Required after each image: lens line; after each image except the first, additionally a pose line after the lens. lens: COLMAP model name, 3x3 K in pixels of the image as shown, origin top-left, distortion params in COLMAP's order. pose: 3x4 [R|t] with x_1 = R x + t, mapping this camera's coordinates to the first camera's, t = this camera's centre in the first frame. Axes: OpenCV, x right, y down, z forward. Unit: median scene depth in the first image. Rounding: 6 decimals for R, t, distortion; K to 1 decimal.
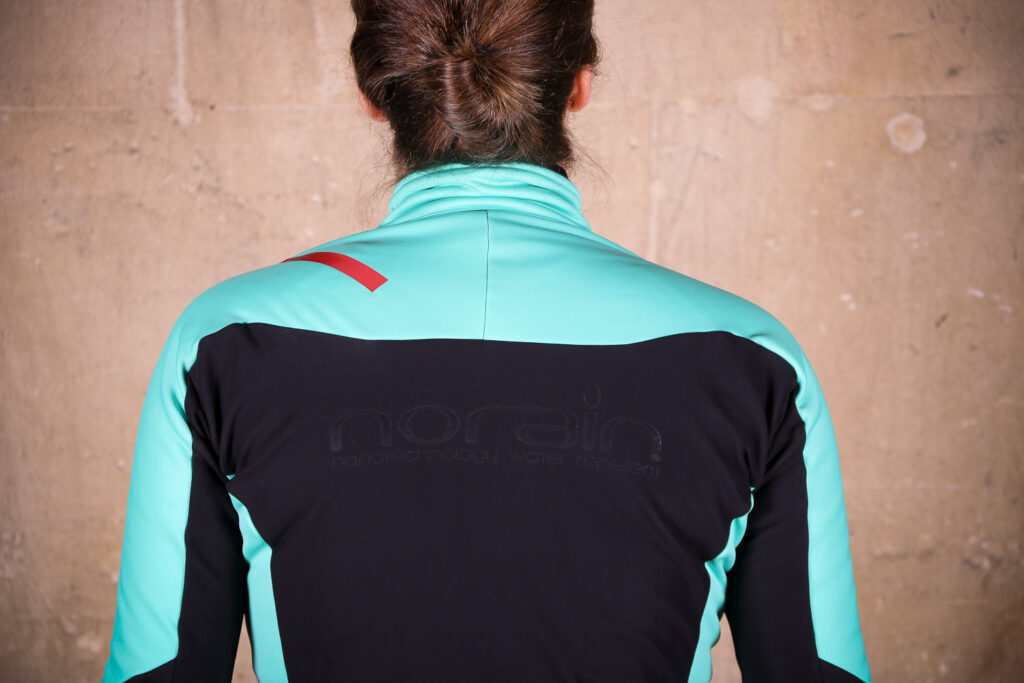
lens RADIAL K [[4742.1, 0, 531.2], [0, 4742.1, 365.6], [0, 0, 1]] dist [1.202389, 0.000000]
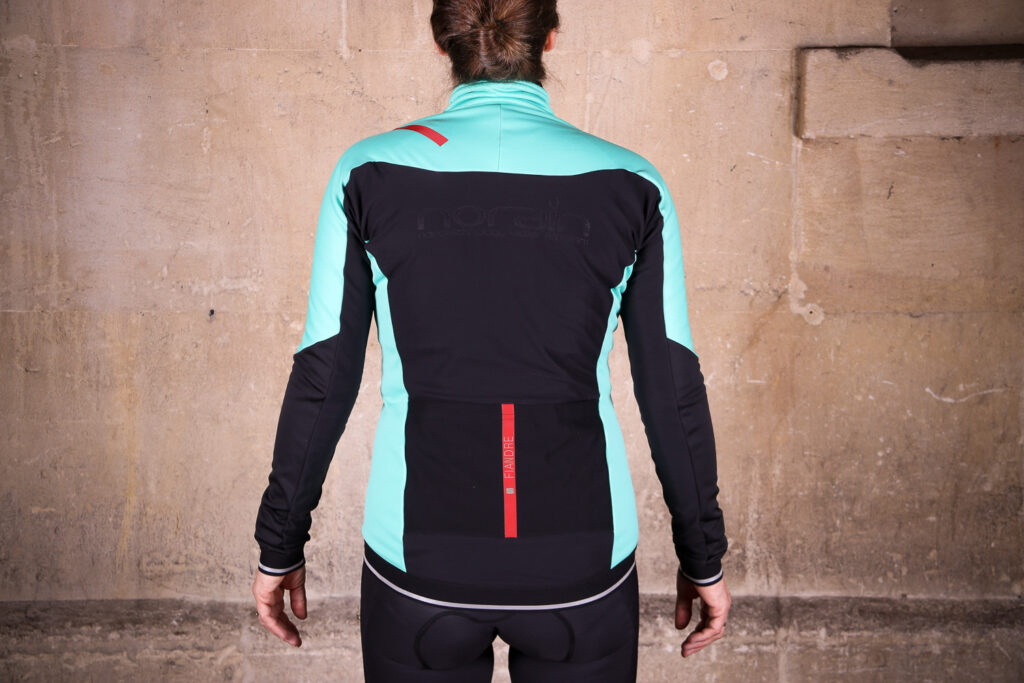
lens RADIAL K [[2323.3, 0, 520.1], [0, 2323.3, 368.4], [0, 0, 1]] dist [0.413885, 0.000000]
pose [[0.999865, 0.016455, -0.000352, 0.000587], [-0.016388, 0.997286, 0.071784, 0.005086], [0.001532, -0.071769, 0.997420, 0.045086]]
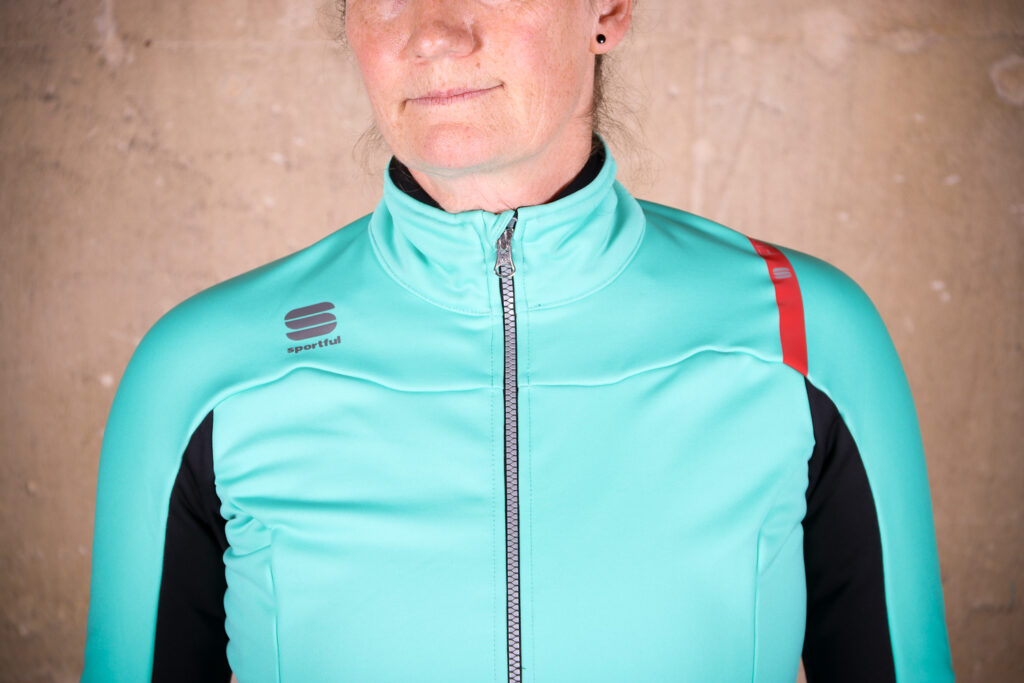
lens RADIAL K [[7383.3, 0, 514.0], [0, 7383.3, 347.9], [0, 0, 1]] dist [2.487571, 0.000000]
pose [[0.999959, 0.006067, 0.006653, -0.013366], [-0.006036, 0.999971, -0.004662, 0.002452], [-0.006681, 0.004622, 0.999967, -0.249234]]
